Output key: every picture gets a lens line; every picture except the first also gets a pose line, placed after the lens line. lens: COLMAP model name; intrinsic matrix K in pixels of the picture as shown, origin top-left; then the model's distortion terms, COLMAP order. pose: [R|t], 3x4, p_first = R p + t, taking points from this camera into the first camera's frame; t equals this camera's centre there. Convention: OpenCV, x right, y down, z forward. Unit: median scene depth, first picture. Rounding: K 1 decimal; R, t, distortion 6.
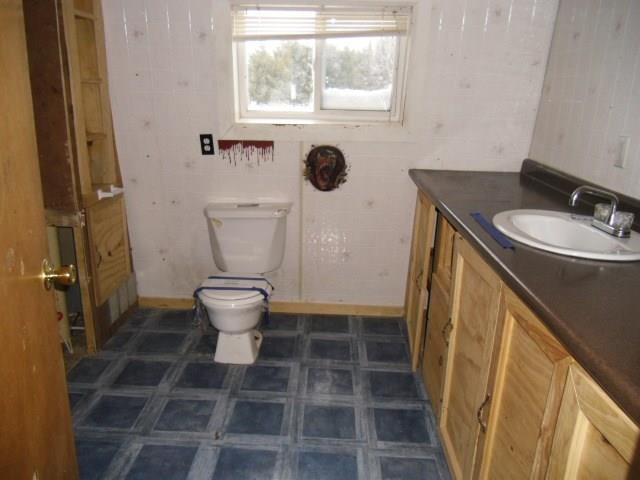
lens RADIAL K [[487.4, 0, 318.9], [0, 487.4, 240.9], [0, 0, 1]] dist [-0.061780, -0.003391]
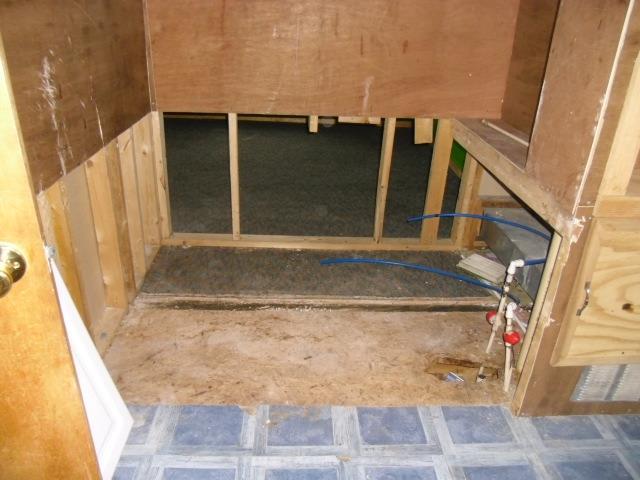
lens RADIAL K [[487.4, 0, 318.8], [0, 487.4, 240.6], [0, 0, 1]] dist [-0.061780, -0.003391]
pose [[0.069898, 0.424084, -0.902922, 0.016306], [-0.320982, 0.866560, 0.382157, -0.159213], [0.944502, 0.263110, 0.196694, 0.597388]]
